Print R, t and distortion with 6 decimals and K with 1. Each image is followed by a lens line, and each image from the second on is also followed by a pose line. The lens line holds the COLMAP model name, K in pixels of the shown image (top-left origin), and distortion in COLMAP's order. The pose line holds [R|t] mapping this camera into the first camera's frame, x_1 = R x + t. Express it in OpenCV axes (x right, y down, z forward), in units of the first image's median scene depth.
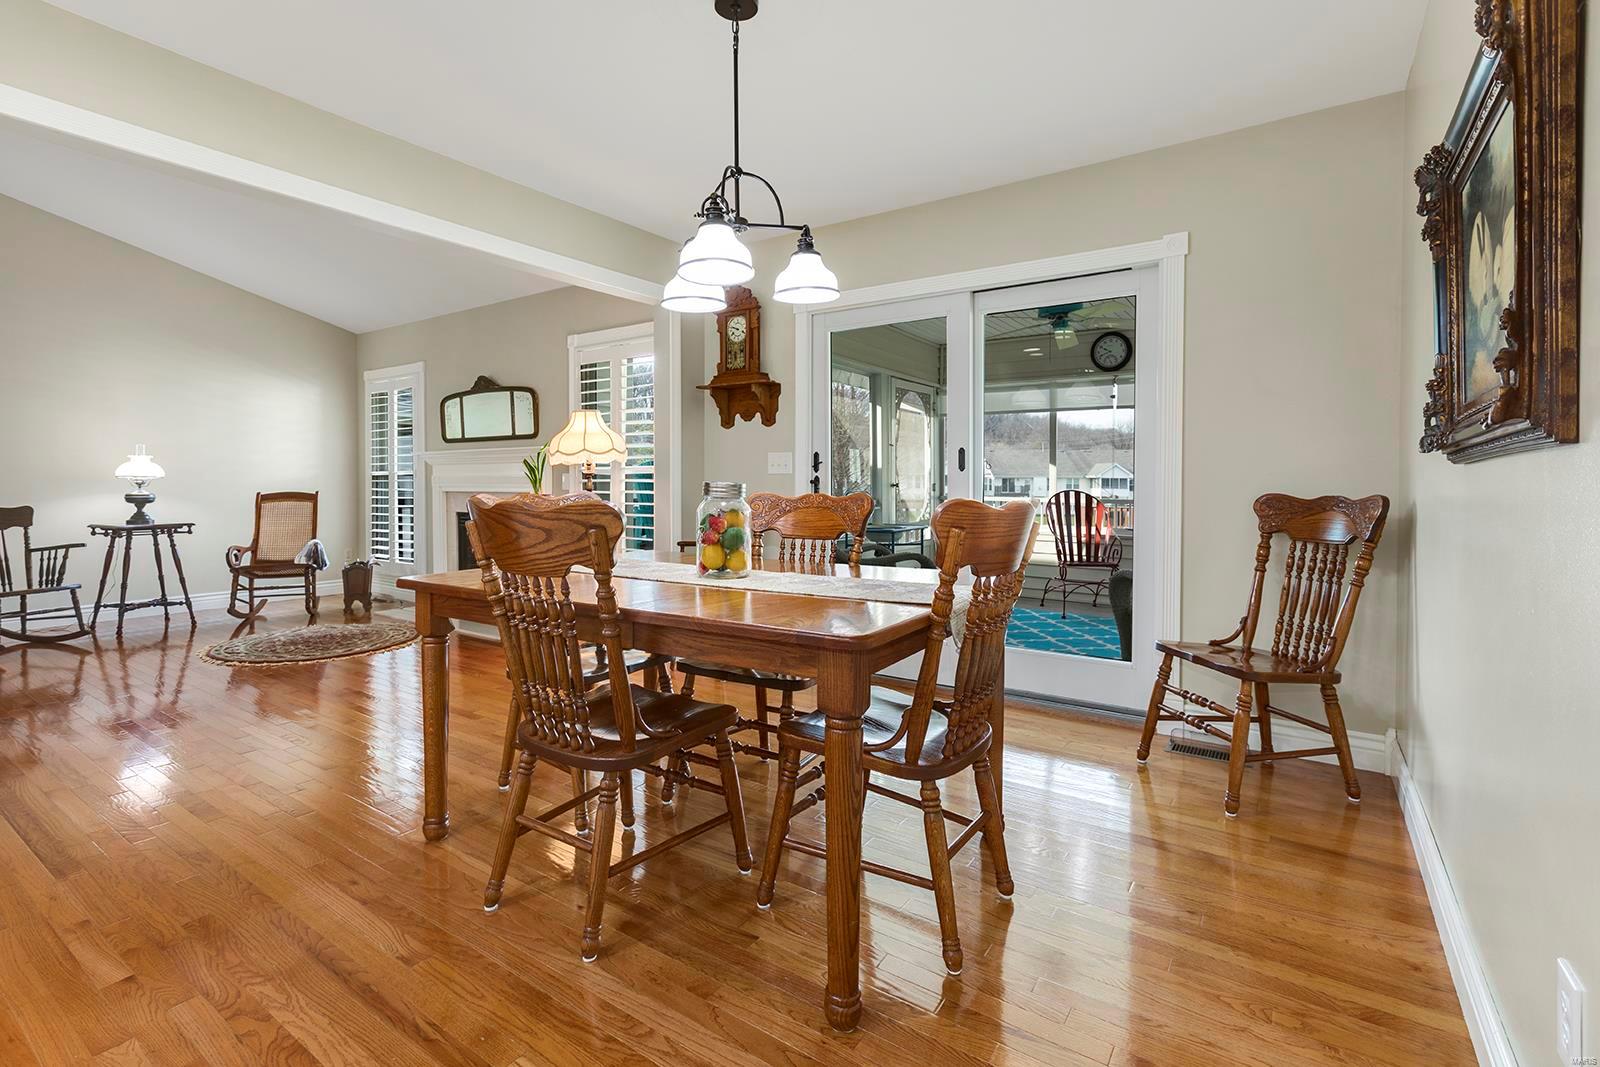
lens RADIAL K [[724.5, 0, 814.7], [0, 724.5, 502.8], [0, 0, 1]] dist [0.009064, -0.002775]
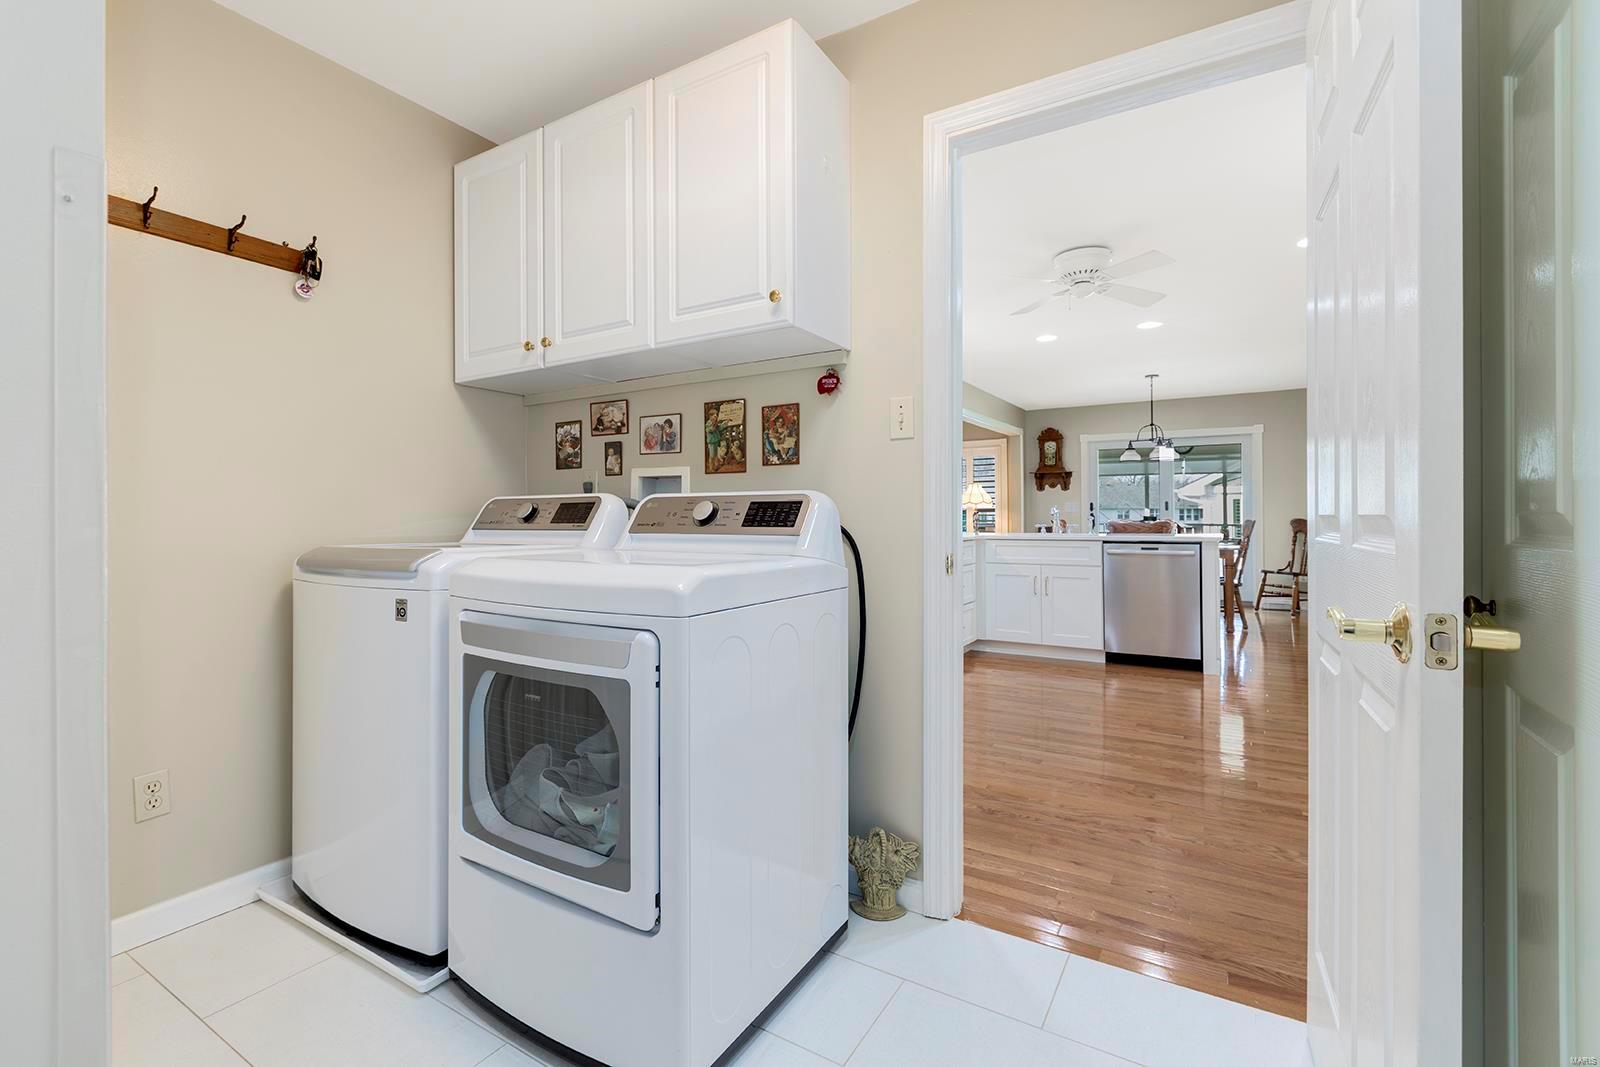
lens RADIAL K [[724.5, 0, 788.0], [0, 724.5, 519.8], [0, 0, 1]] dist [0.009064, -0.002775]
pose [[0.999364, -0.005188, 0.035275, -0.661365], [0.005954, 0.999748, -0.021627, 0.018664], [-0.035154, 0.021823, 0.999144, -0.803853]]
